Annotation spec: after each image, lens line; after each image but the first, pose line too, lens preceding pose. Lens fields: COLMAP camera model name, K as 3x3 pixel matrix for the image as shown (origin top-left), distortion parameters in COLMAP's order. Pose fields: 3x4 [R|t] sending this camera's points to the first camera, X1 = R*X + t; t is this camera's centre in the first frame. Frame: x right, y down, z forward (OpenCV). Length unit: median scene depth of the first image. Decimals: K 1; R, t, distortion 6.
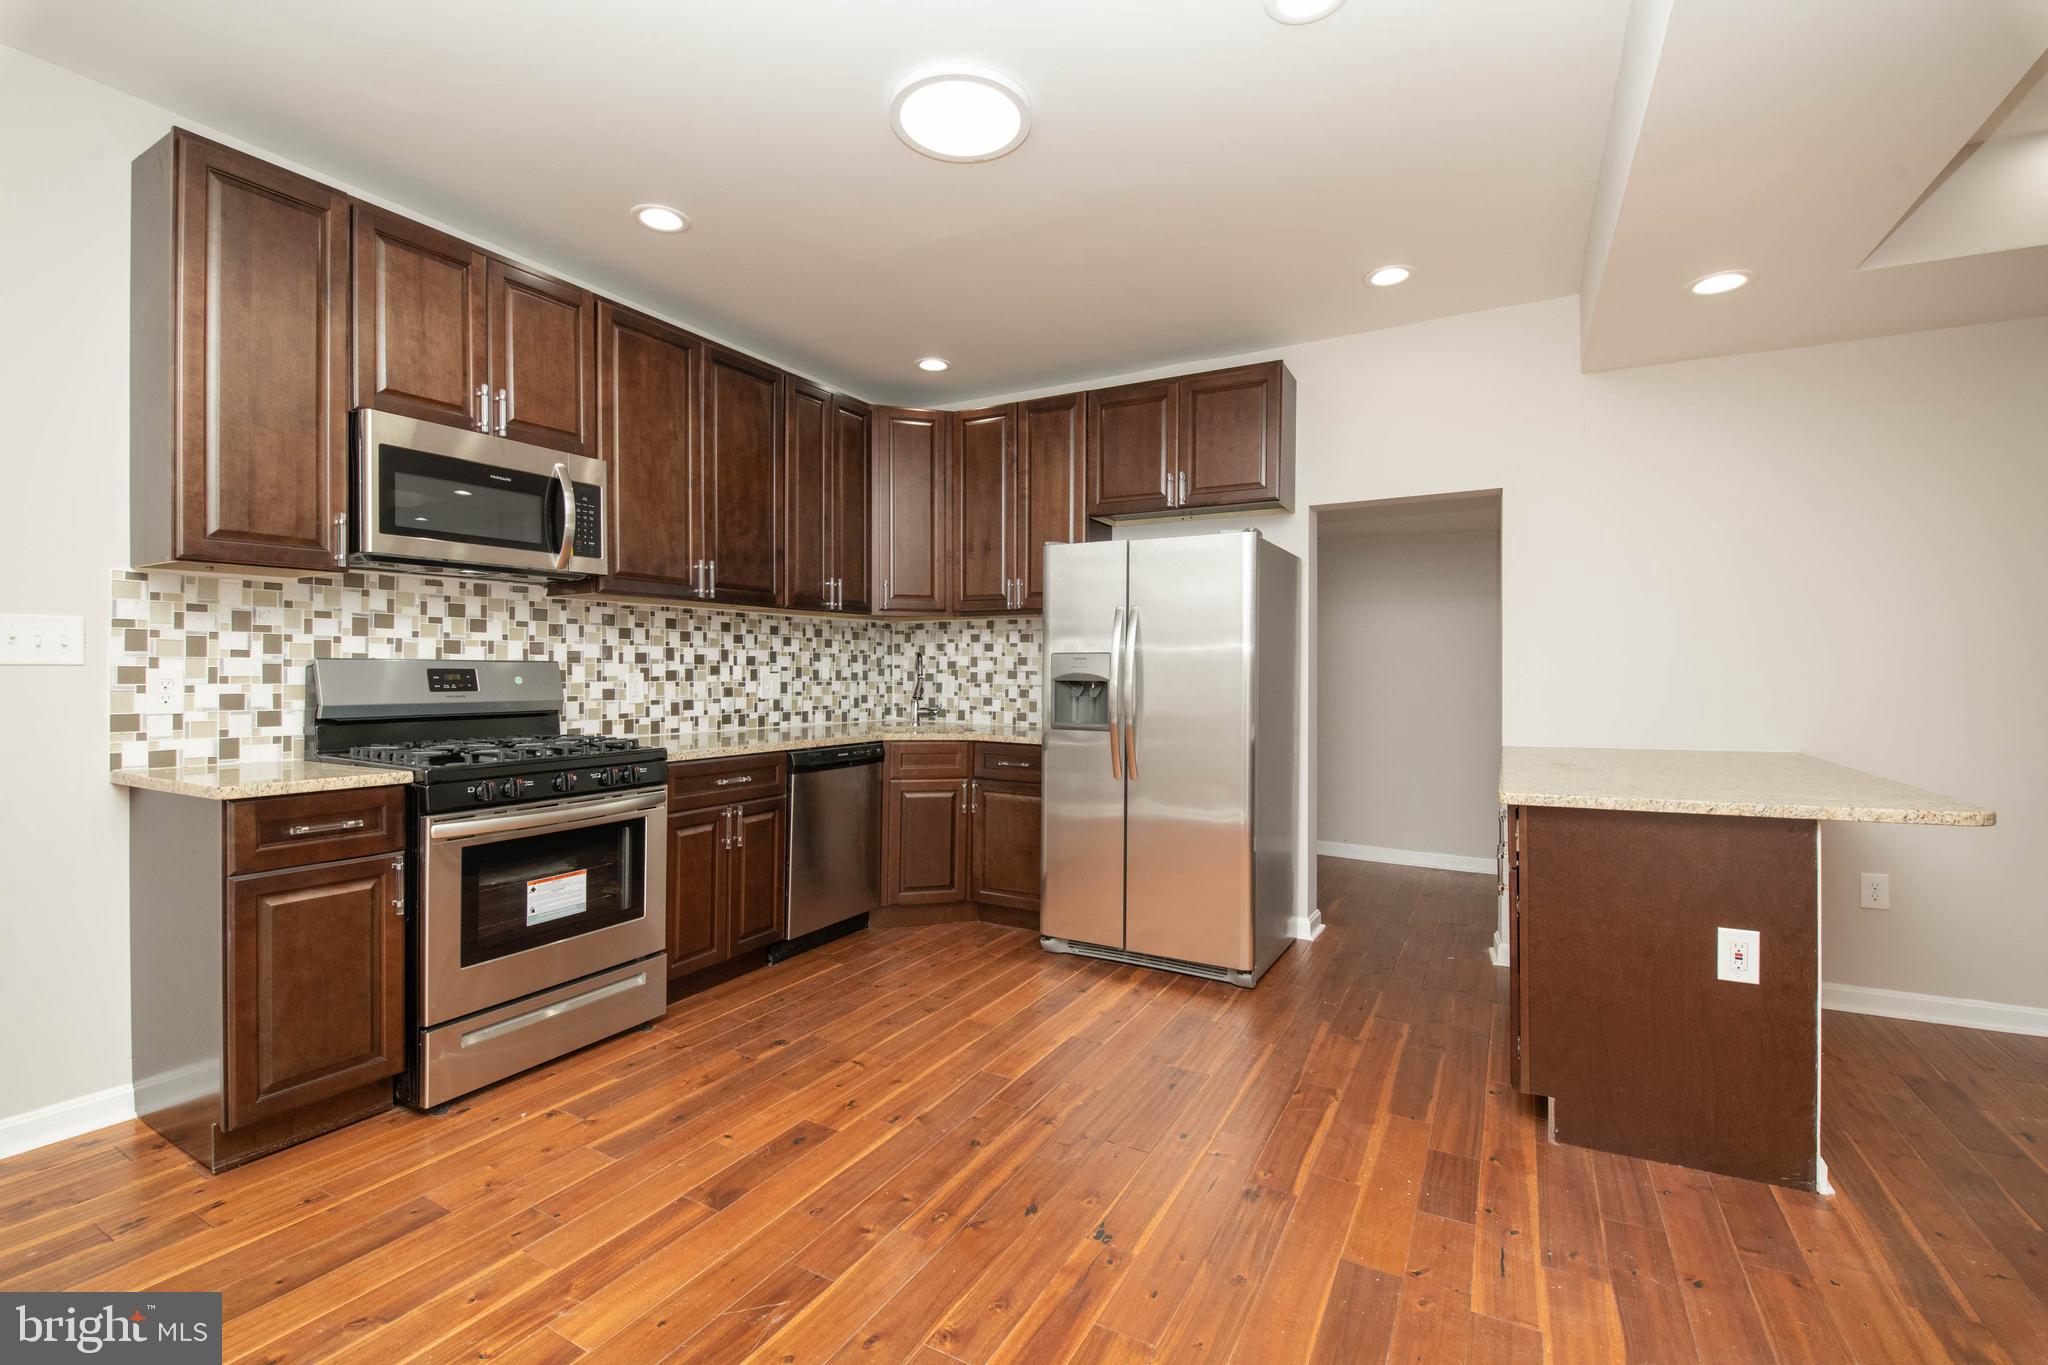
lens RADIAL K [[881.5, 0, 1035.7], [0, 881.5, 678.5], [0, 0, 1]] dist [0.003362, -0.003351]
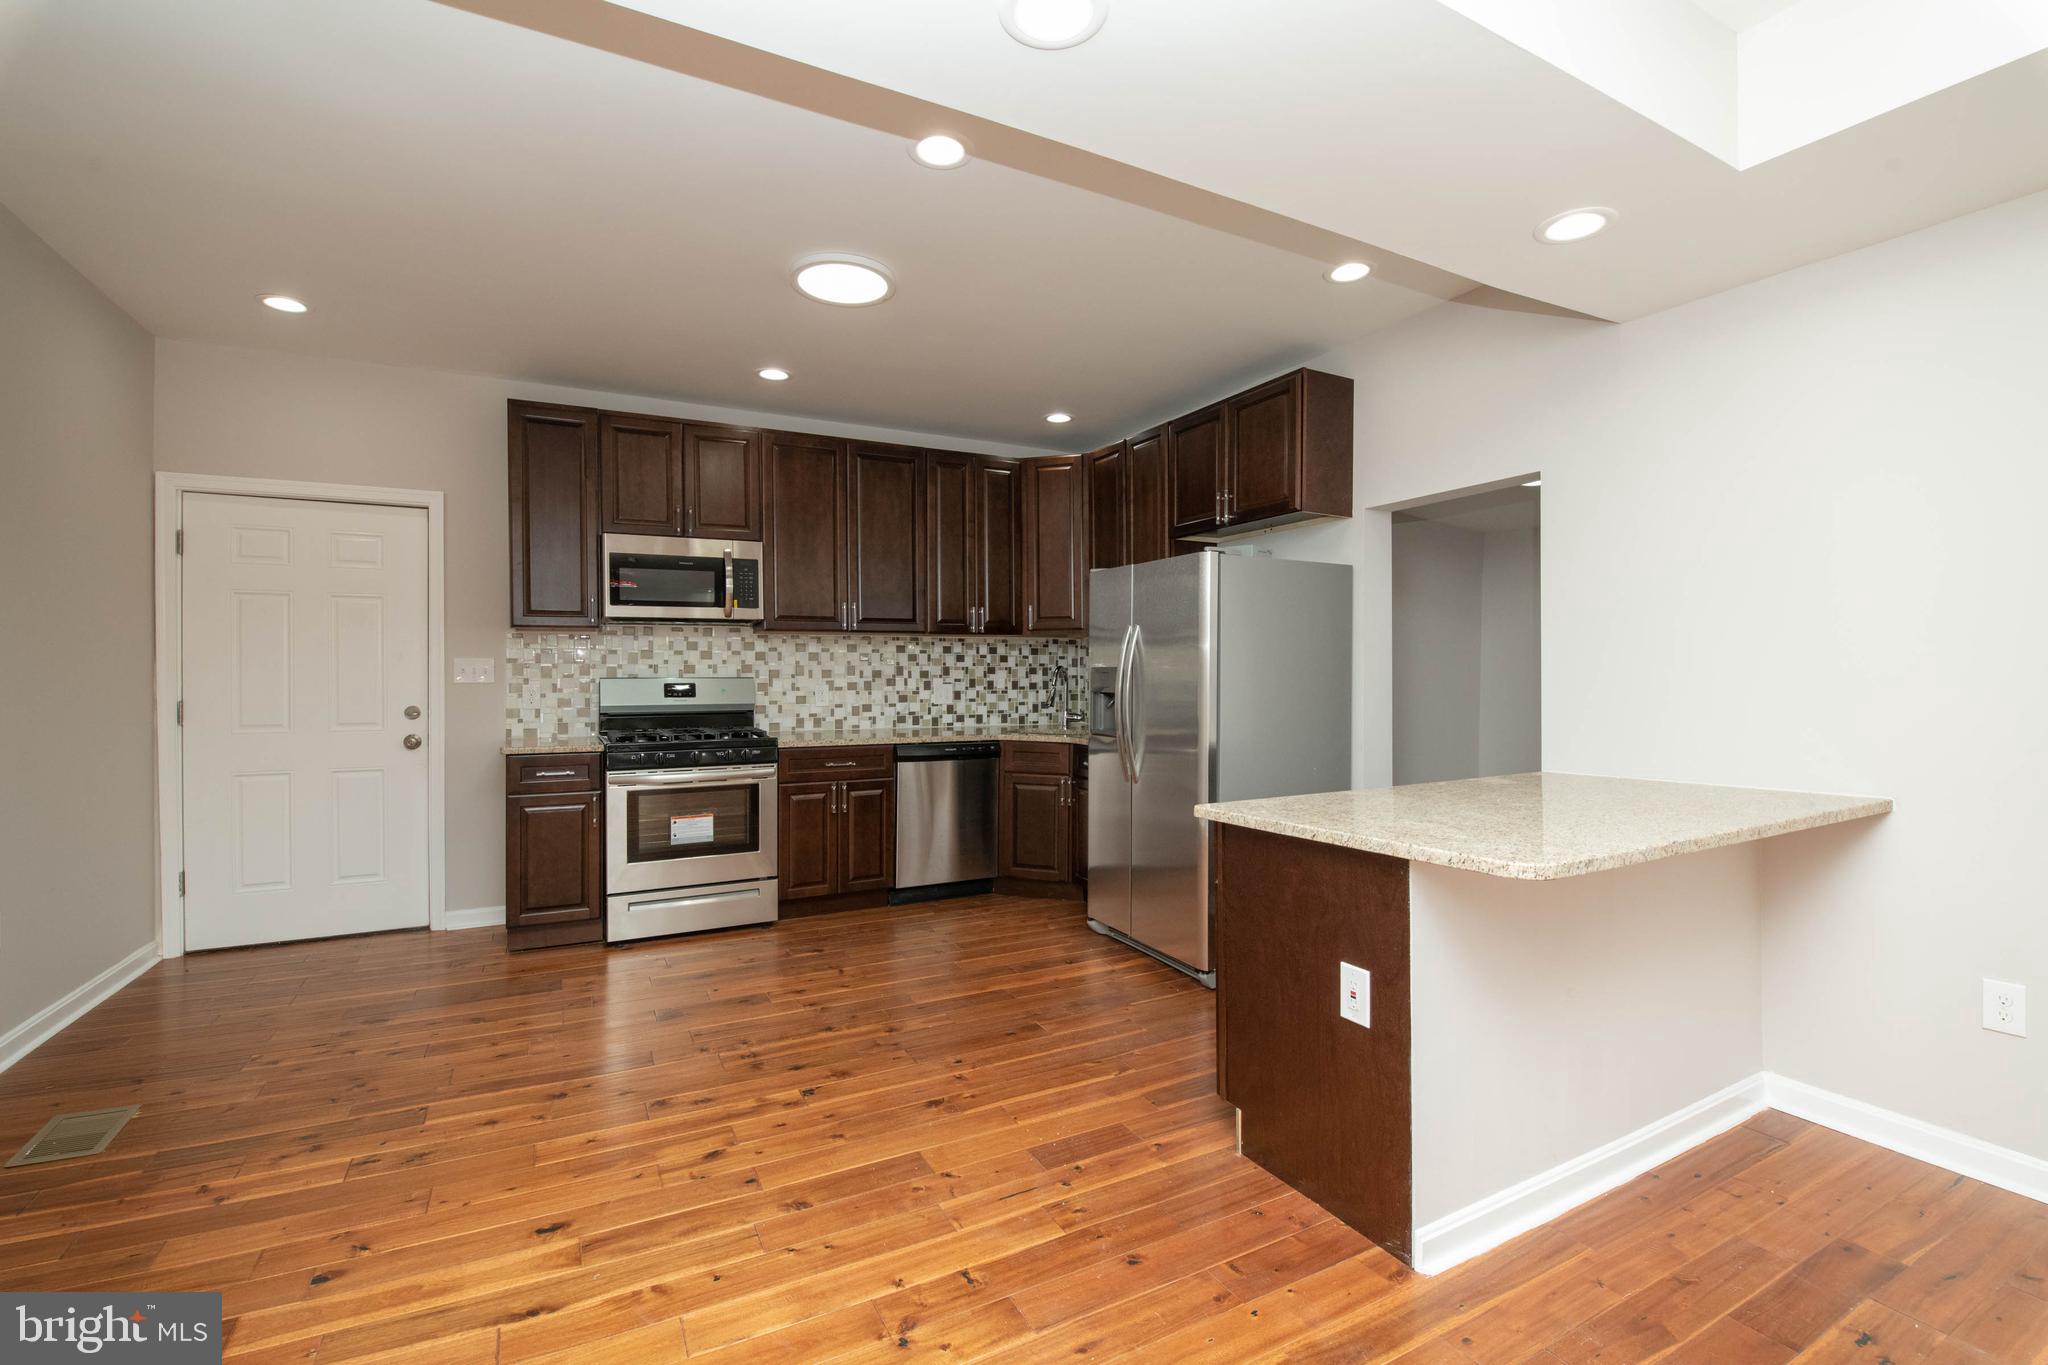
lens RADIAL K [[881.5, 0, 1036.8], [0, 881.5, 692.0], [0, 0, 1]] dist [0.003362, -0.003351]
pose [[0.838252, 0.007089, -0.545237, 0.631987], [-0.000084, 0.999917, 0.012873, -0.013372], [0.545284, -0.010745, 0.838183, 0.015869]]
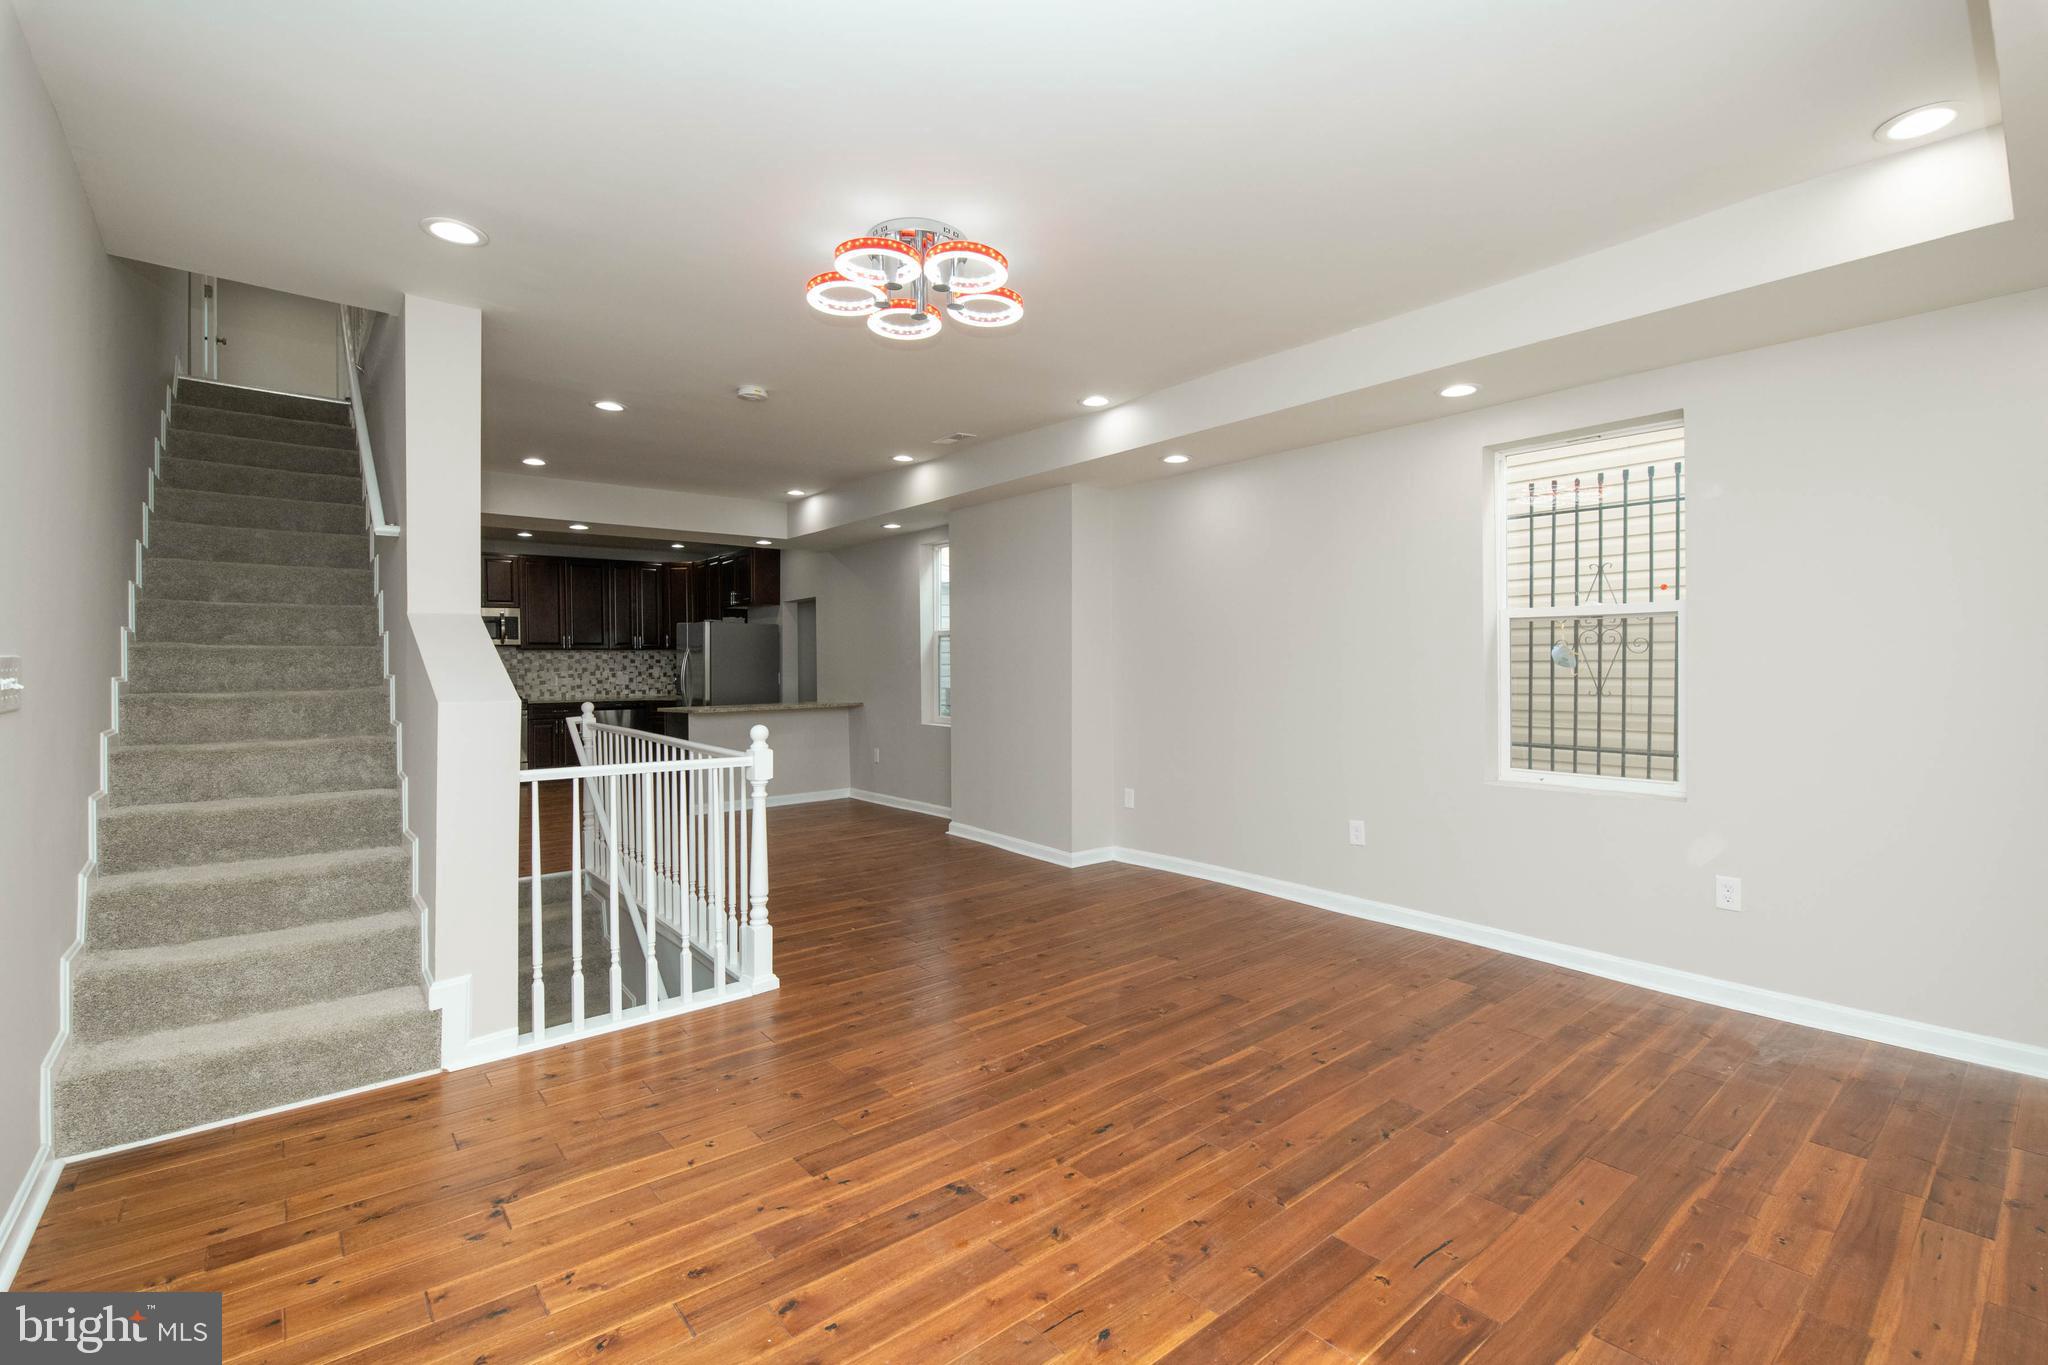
lens RADIAL K [[881.5, 0, 1045.5], [0, 881.5, 660.0], [0, 0, 1]] dist [0.003362, -0.003351]
pose [[0.935439, -0.013659, -0.353224, 2.150636], [0.009639, 0.999867, -0.013137, -0.002458], [0.353356, 0.008884, 0.935447, -1.158659]]
